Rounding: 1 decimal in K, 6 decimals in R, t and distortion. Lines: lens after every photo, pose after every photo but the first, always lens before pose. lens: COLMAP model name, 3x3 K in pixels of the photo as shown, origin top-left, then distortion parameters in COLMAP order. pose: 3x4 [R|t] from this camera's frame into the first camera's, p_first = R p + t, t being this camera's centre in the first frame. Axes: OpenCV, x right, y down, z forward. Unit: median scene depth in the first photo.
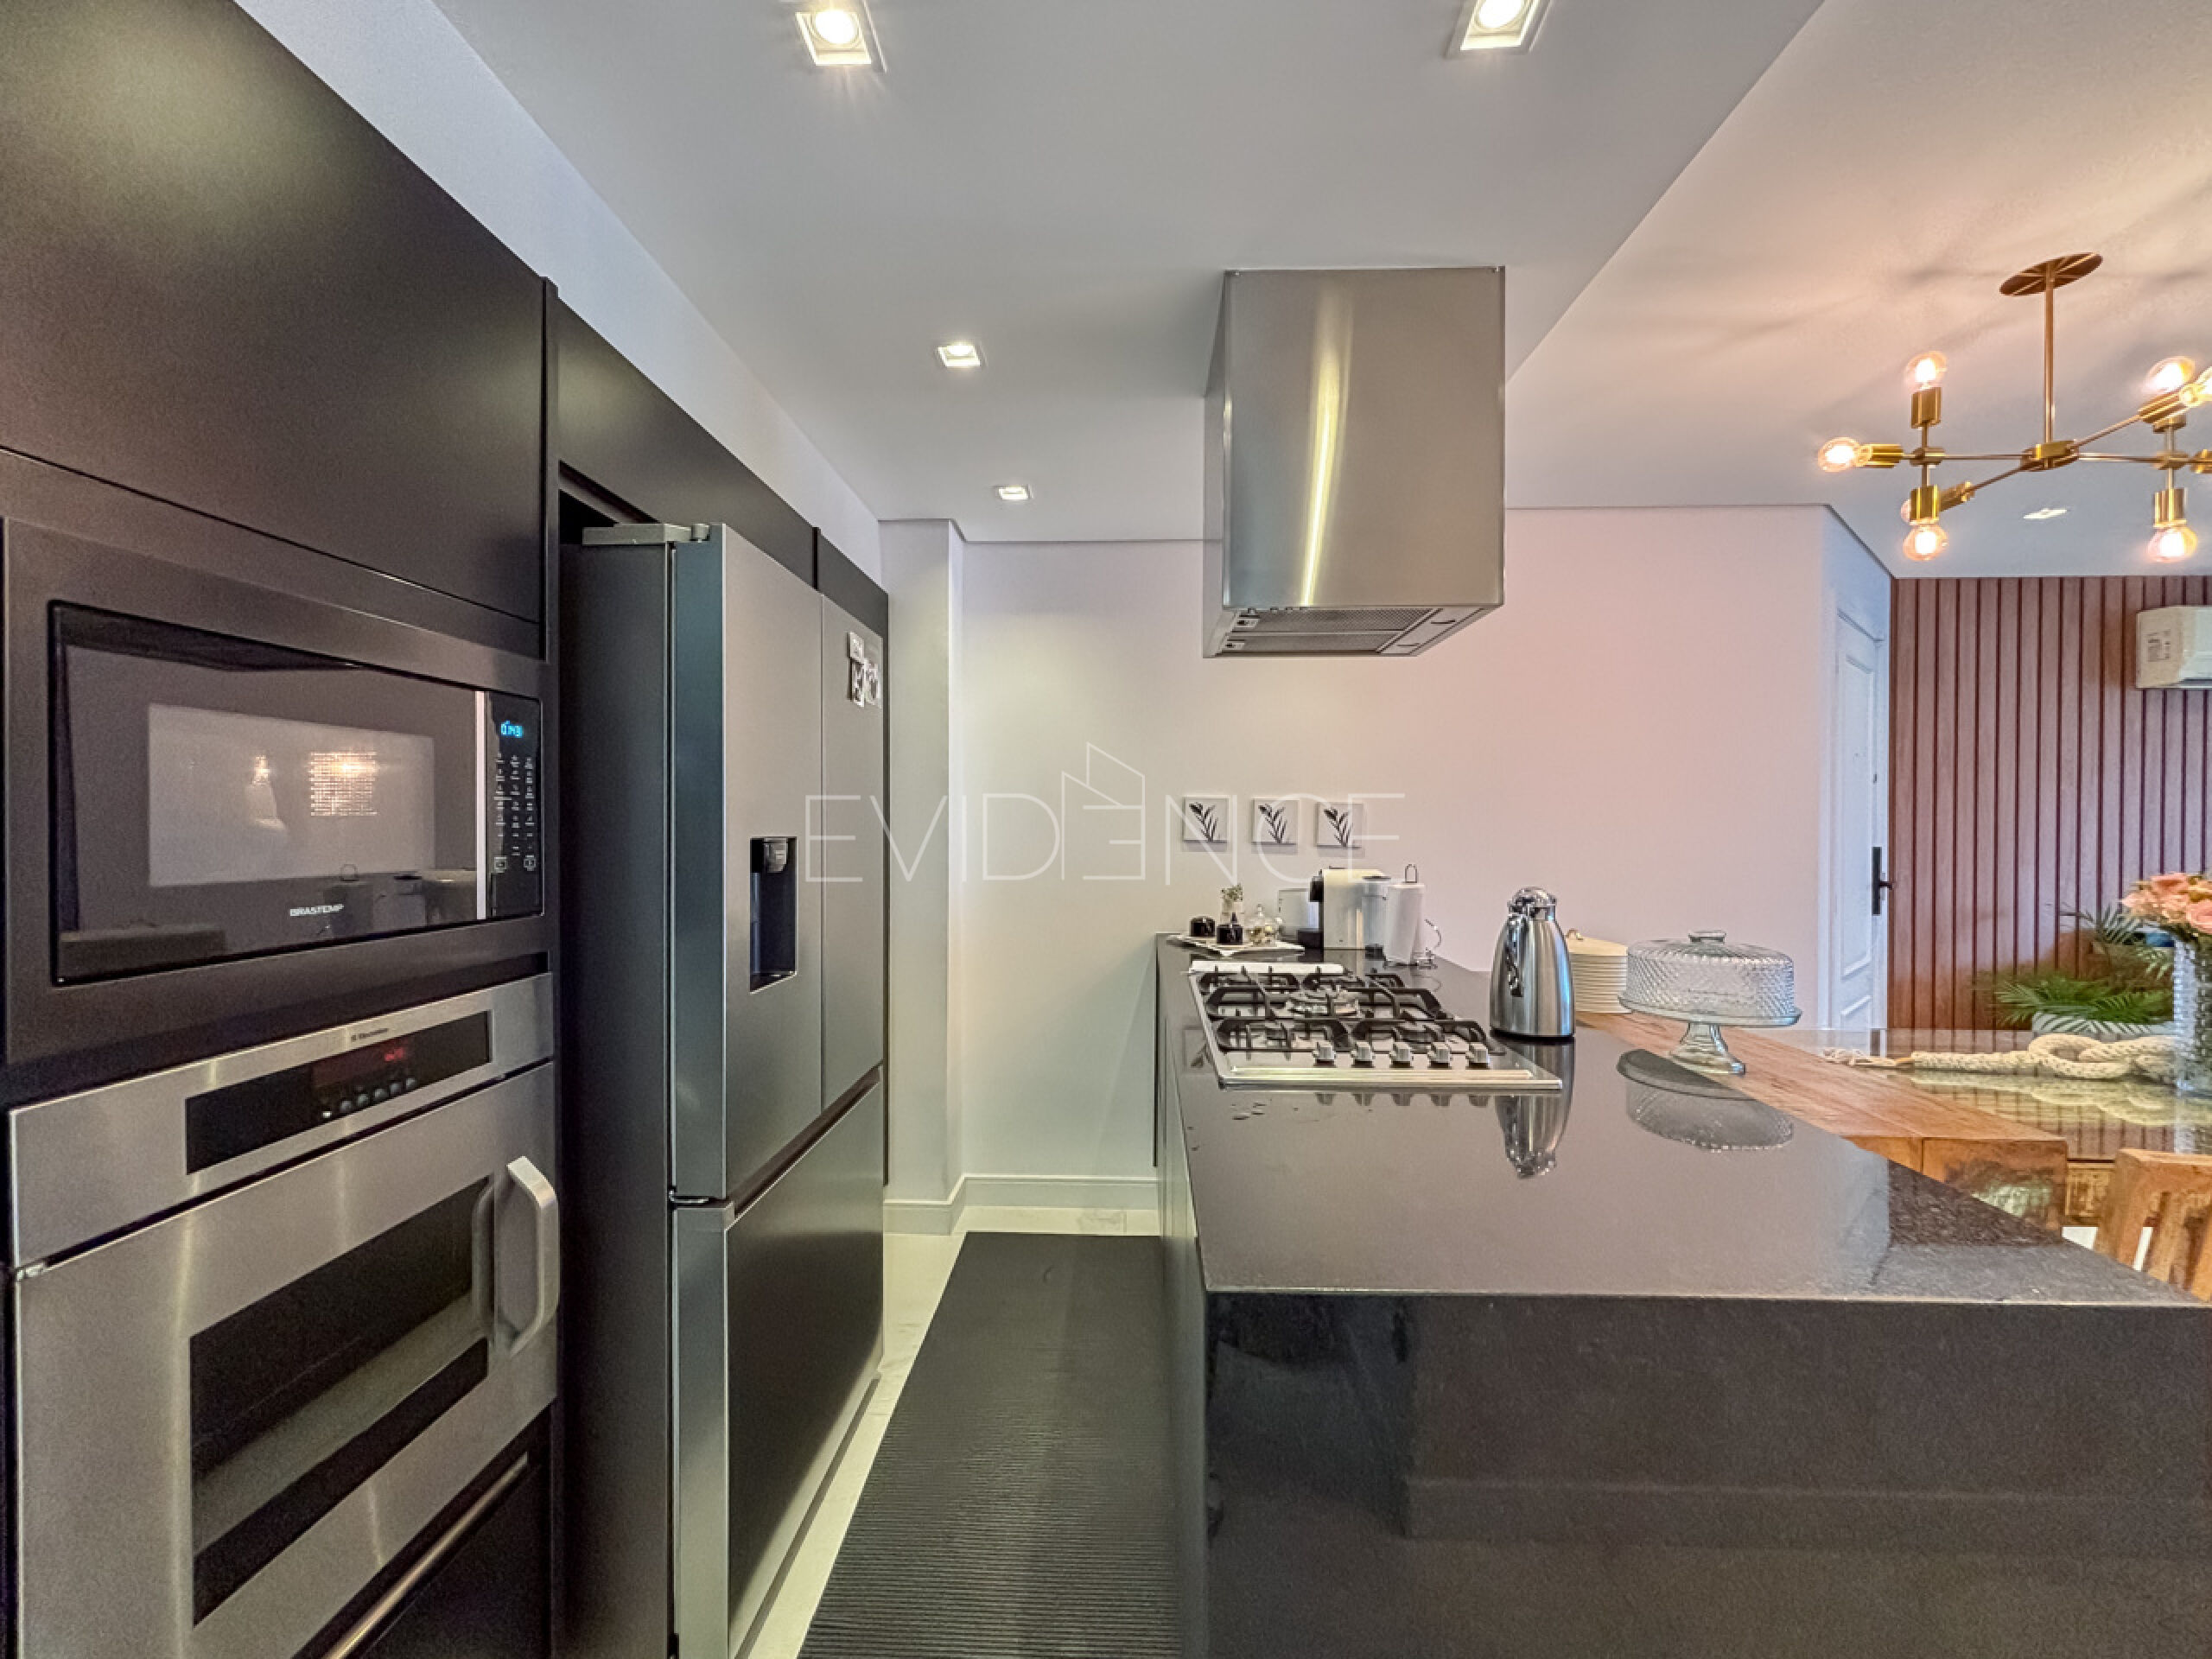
lens RADIAL K [[891.0, 0, 1106.0], [0, 891.0, 829.5], [0, 0, 1]] dist [0.001011, -0.000272]
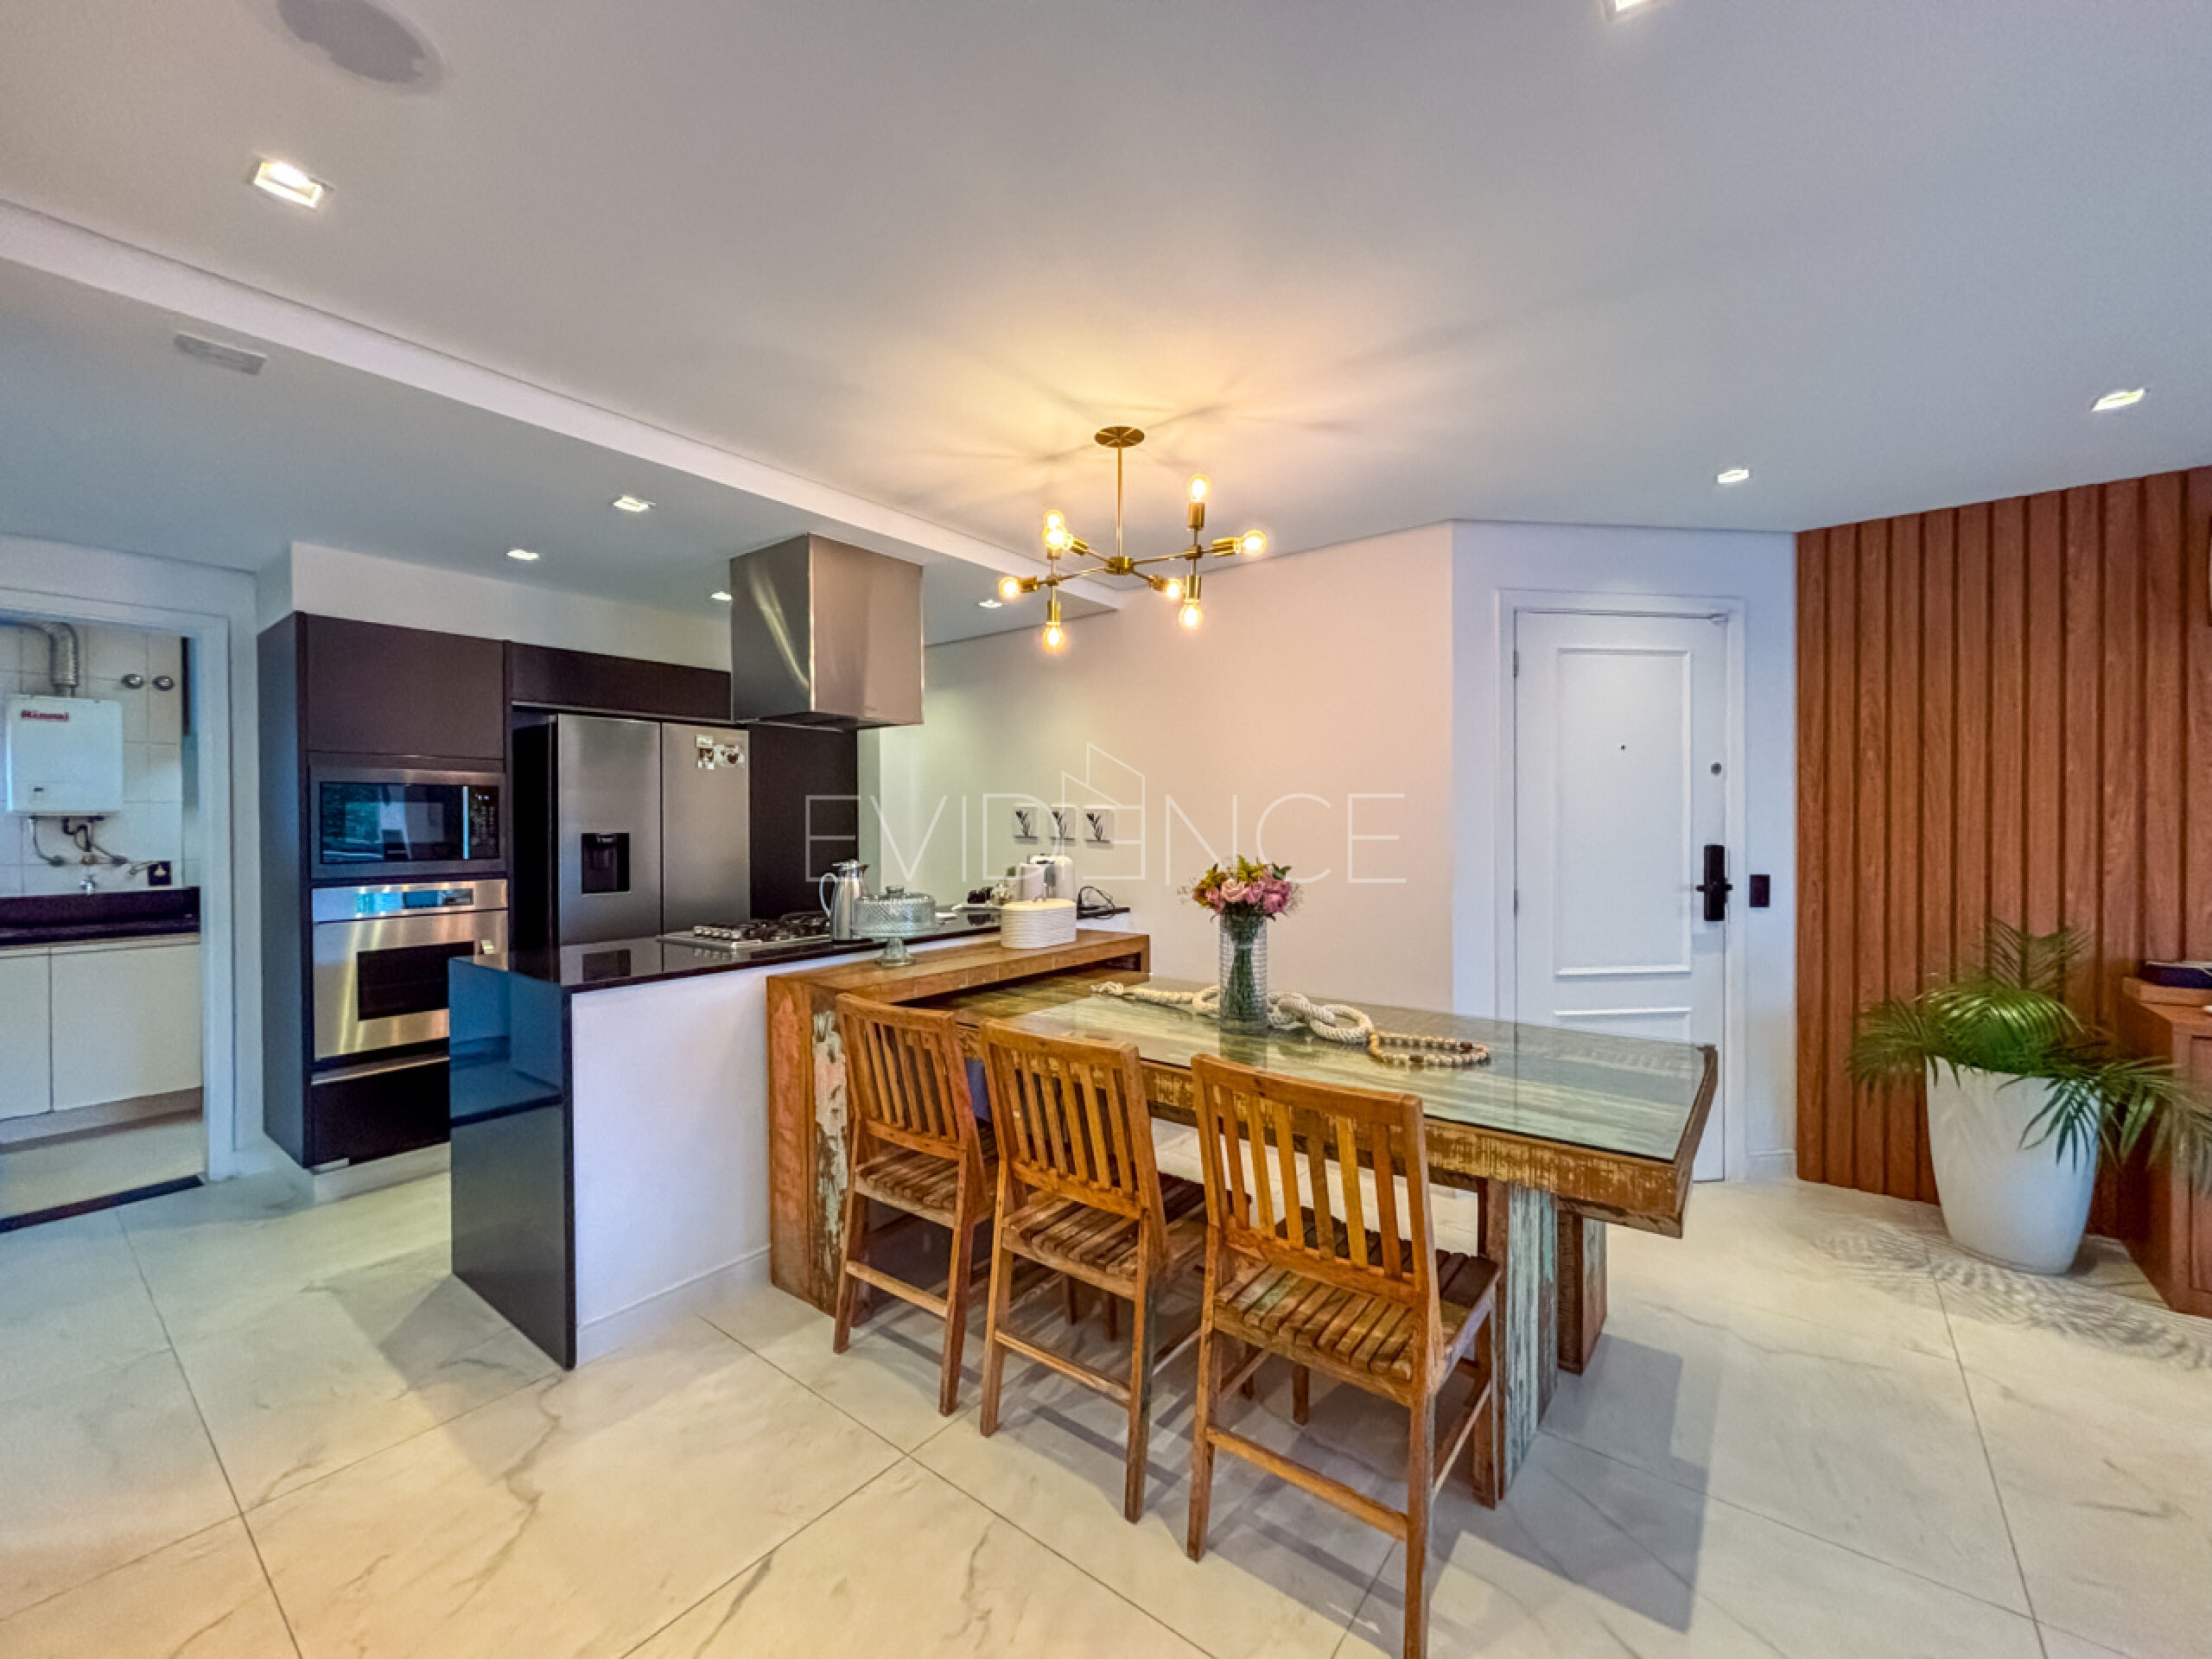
lens RADIAL K [[891.0, 0, 1106.0], [0, 891.0, 829.5], [0, 0, 1]] dist [0.001011, -0.000272]
pose [[0.813796, -0.005552, -0.581123, 1.061307], [-0.002704, 0.999907, -0.013340, 0.021078], [0.581144, 0.012428, 0.813706, -0.103429]]
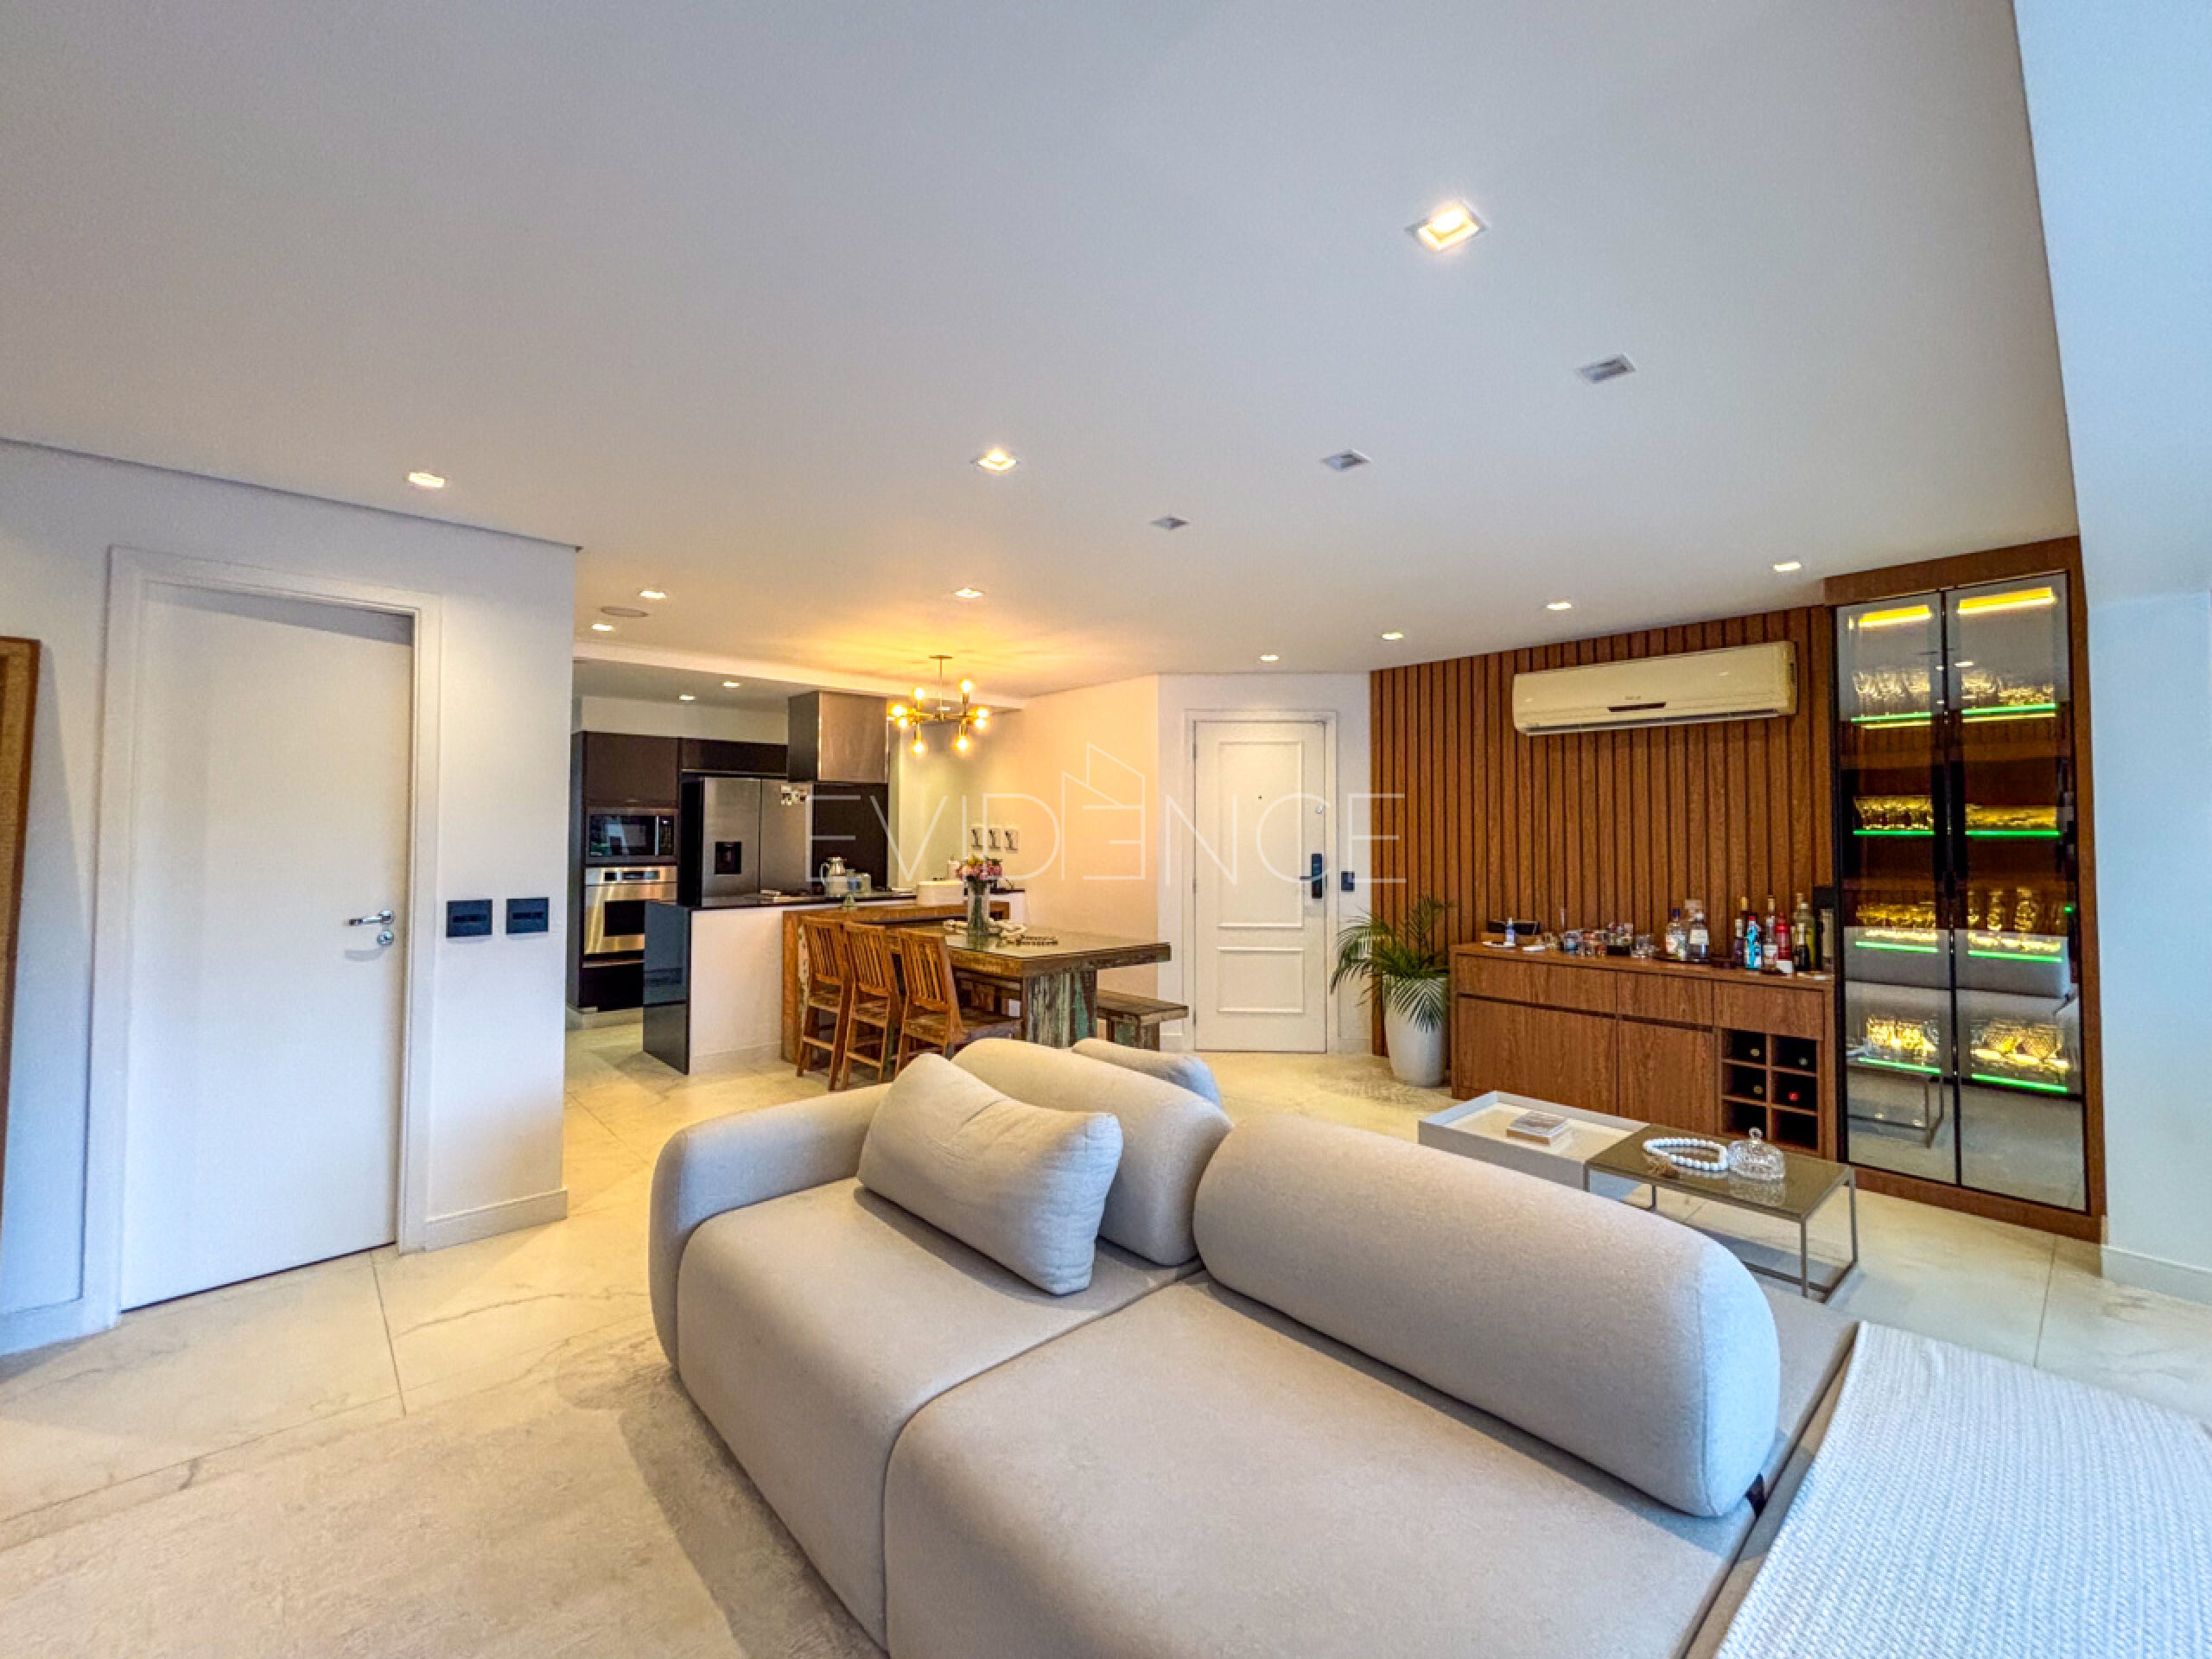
lens RADIAL K [[907.8, 0, 1134.7], [0, 907.8, 816.5], [0, 0, 1]] dist [0.022703, -0.000041]
pose [[0.711790, -0.016475, -0.702199, 2.079504], [-0.012549, 0.999267, -0.036165, 0.018213], [0.702280, 0.034554, 0.711062, -0.405355]]
